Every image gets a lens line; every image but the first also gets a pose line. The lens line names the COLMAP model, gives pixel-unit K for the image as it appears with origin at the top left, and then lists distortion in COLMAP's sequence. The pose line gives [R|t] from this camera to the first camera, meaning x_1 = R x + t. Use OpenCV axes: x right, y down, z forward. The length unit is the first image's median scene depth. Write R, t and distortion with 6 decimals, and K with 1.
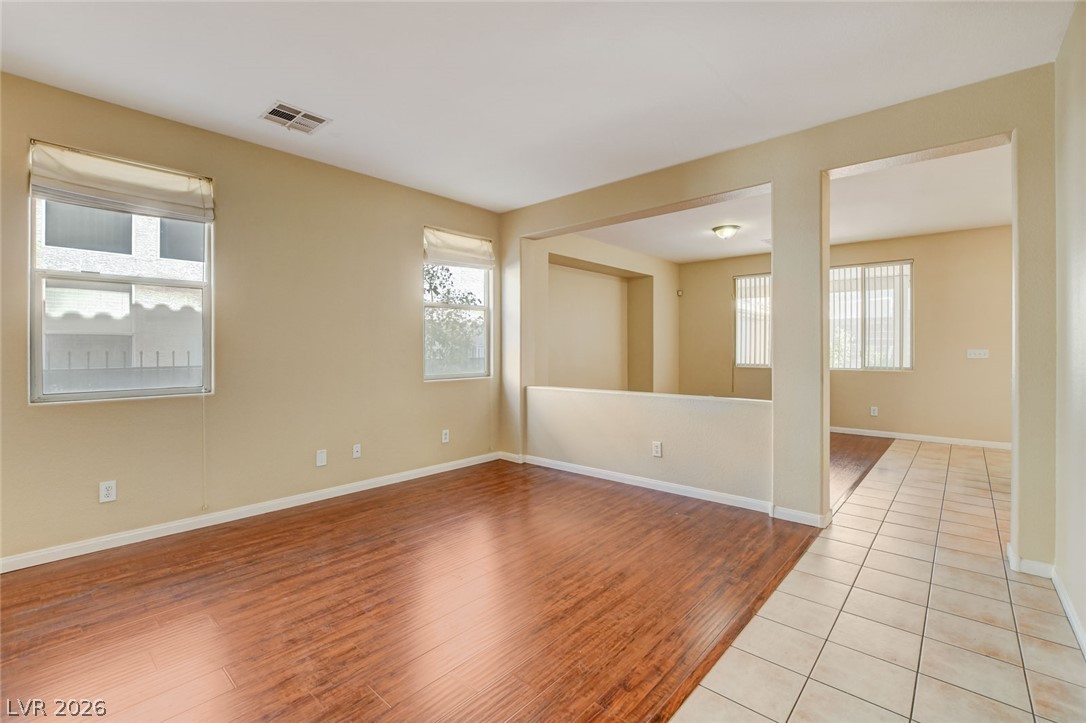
lens RADIAL K [[478.2, 0, 543.3], [0, 478.2, 352.2], [0, 0, 1]] dist [-0.020357, -0.000173]
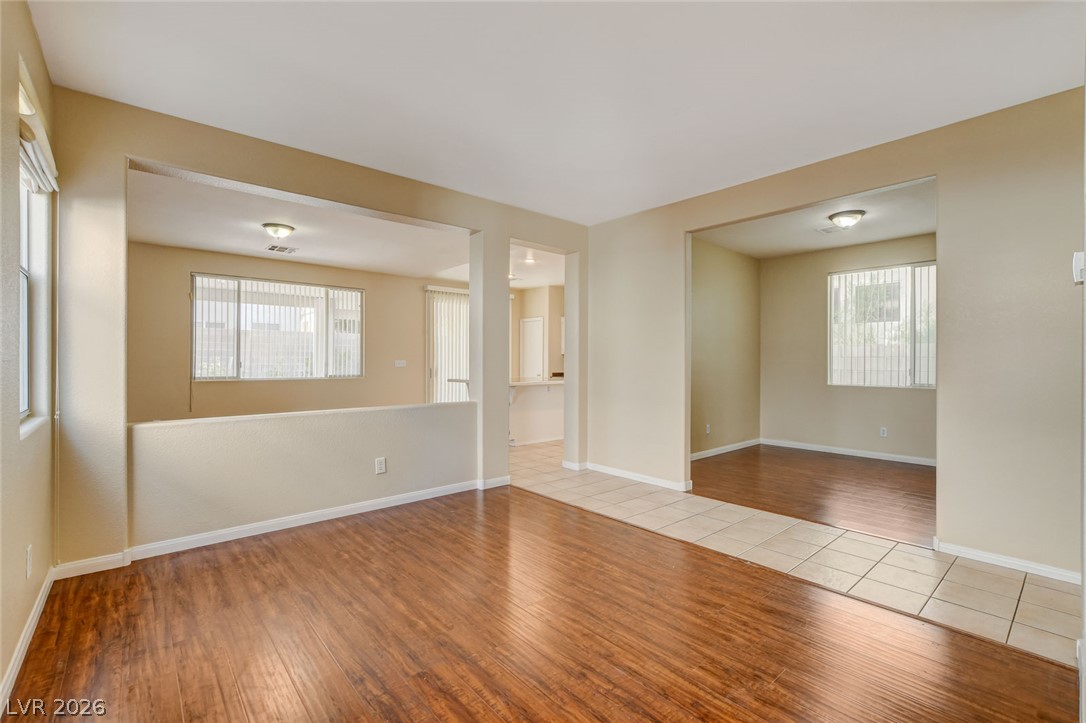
lens RADIAL K [[474.2, 0, 546.6], [0, 474.2, 362.8], [0, 0, 1]] dist [-0.012042, 0.000076]
pose [[0.120216, -0.002825, 0.992744, -0.449299], [0.002287, 0.999994, 0.002569, -0.001760], [-0.992745, 0.001962, 0.120222, 0.383773]]
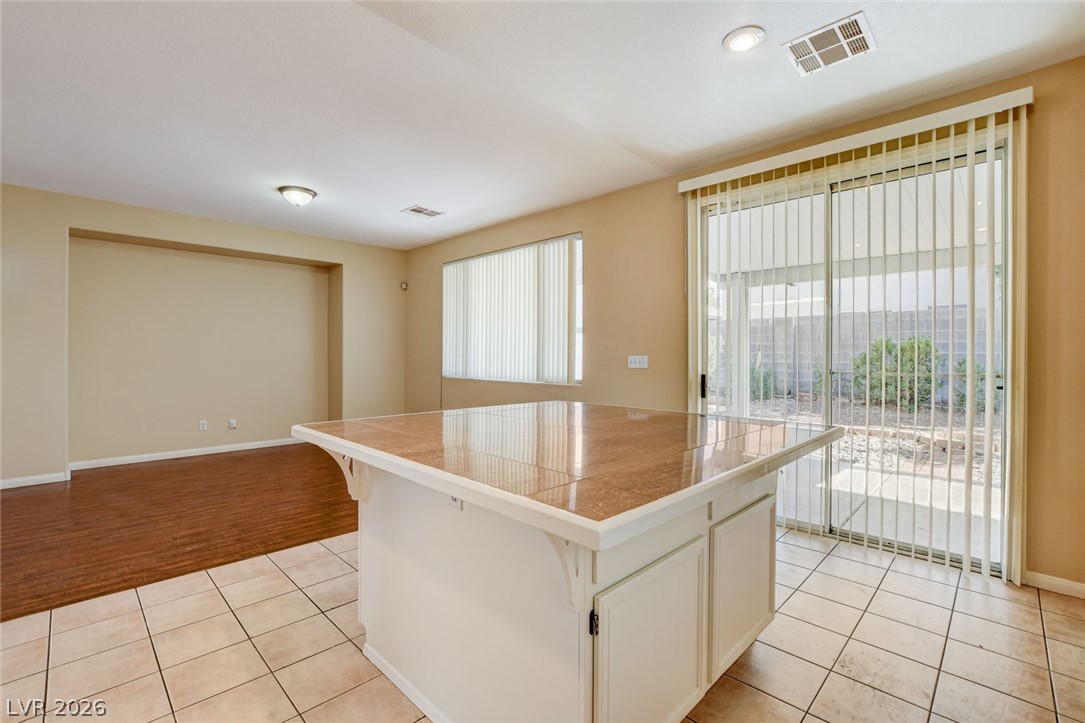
lens RADIAL K [[475.7, 0, 541.2], [0, 475.7, 358.8], [0, 0, 1]] dist [-0.002739, -0.000267]
pose [[0.998913, 0.010517, -0.045415, 0.801351], [-0.010789, 0.999925, -0.005744, 0.004779], [0.045351, 0.006228, 0.998952, 0.279031]]
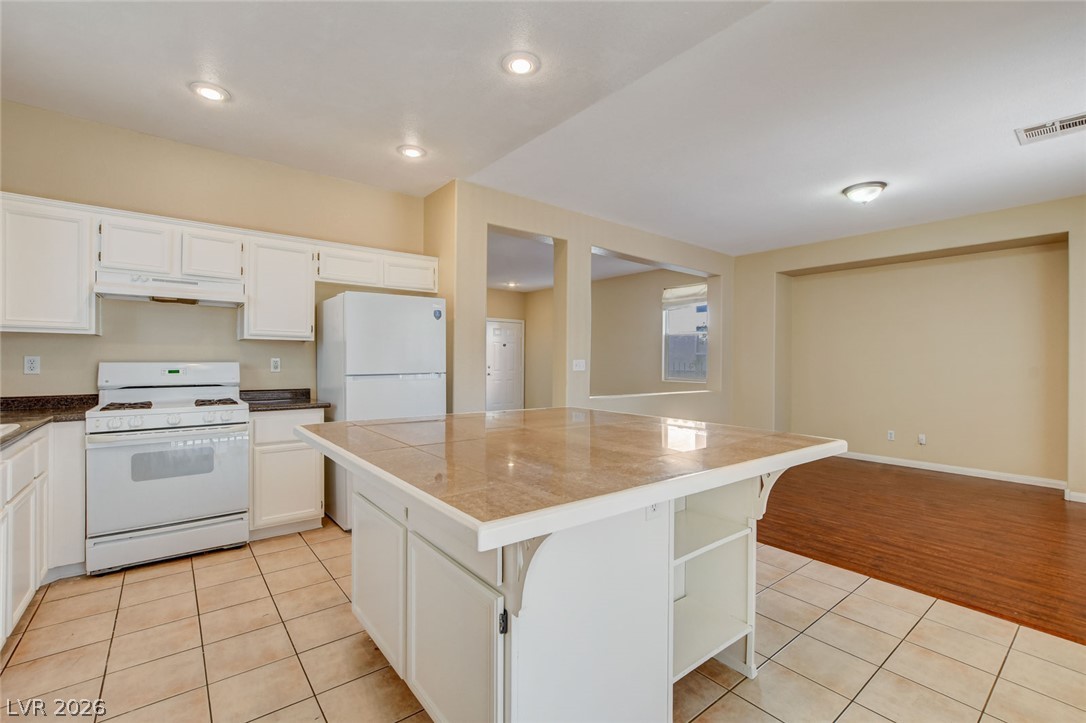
lens RADIAL K [[468.5, 0, 542.5], [0, 468.5, 342.2], [0, 0, 1]] dist [0.013832, 0.000025]
pose [[-0.151594, -0.033494, -0.987875, 1.129587], [-0.025260, 0.999231, -0.030003, -0.000121], [0.988120, 0.020406, -0.152323, 0.651795]]
